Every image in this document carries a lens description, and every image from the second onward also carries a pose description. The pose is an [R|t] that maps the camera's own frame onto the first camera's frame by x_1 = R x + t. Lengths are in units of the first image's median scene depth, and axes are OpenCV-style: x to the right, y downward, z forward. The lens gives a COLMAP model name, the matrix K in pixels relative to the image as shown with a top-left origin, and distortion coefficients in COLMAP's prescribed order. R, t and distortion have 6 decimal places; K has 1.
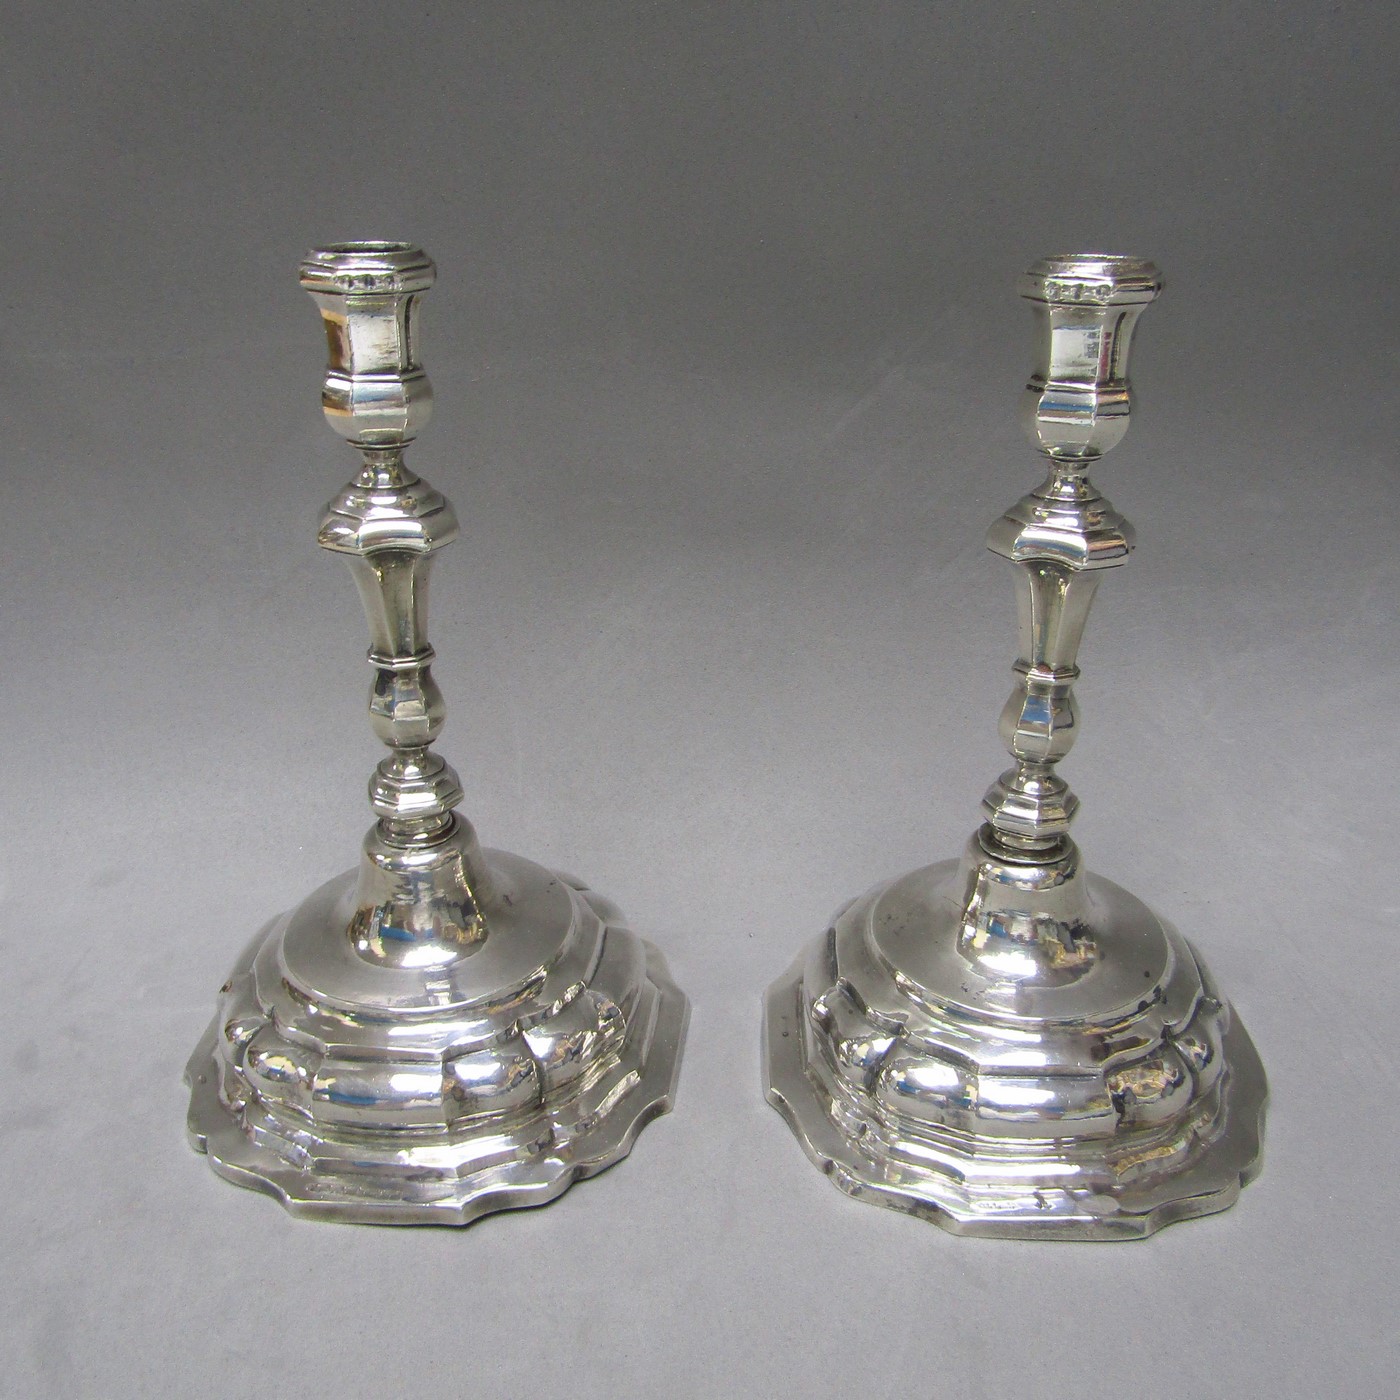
lens RADIAL K [[1596.4, 0, 700.0], [0, 1596.4, 700.0], [0, 0, 1]] dist [-0.003588, 0.012844]
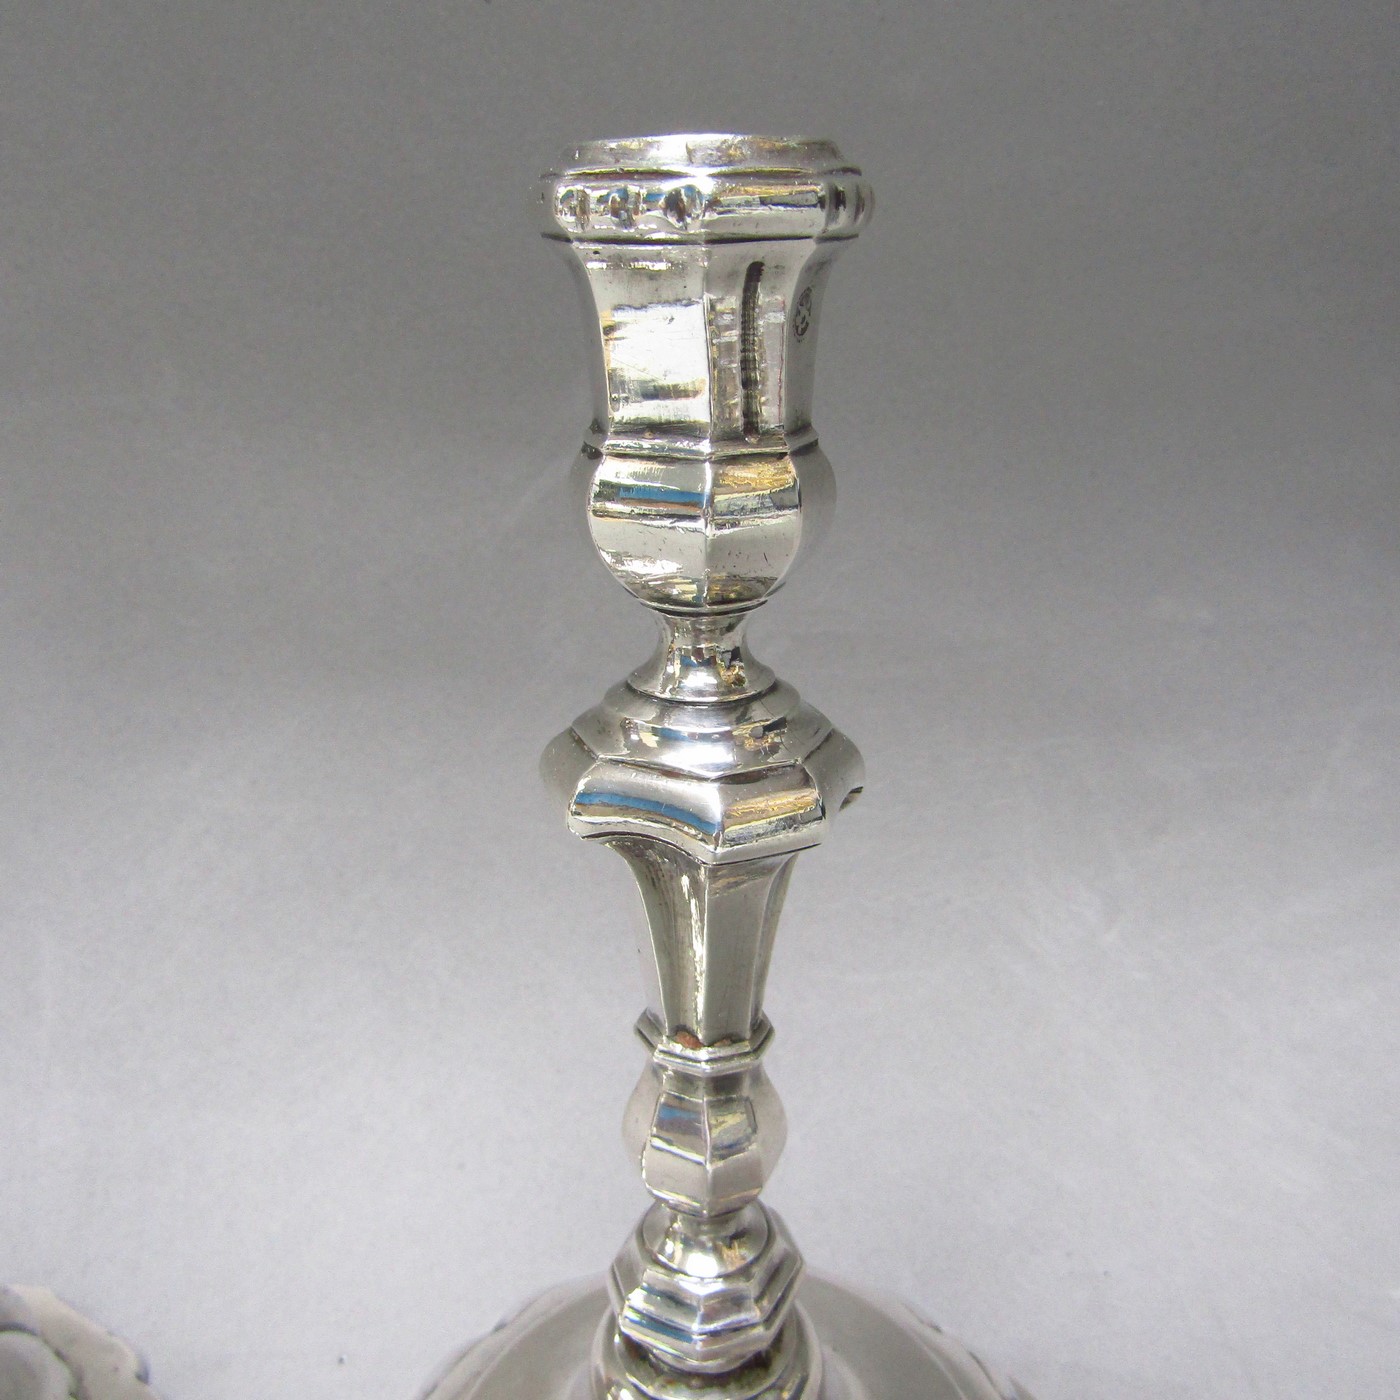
lens RADIAL K [[1596.4, 0, 700.0], [0, 1596.4, 700.0], [0, 0, 1]] dist [-0.003588, 0.012844]
pose [[0.999661, -0.016658, 0.019998, 0.206027], [0.017223, 0.999447, -0.028439, -0.103991], [-0.019513, 0.028774, 0.999395, 0.514536]]
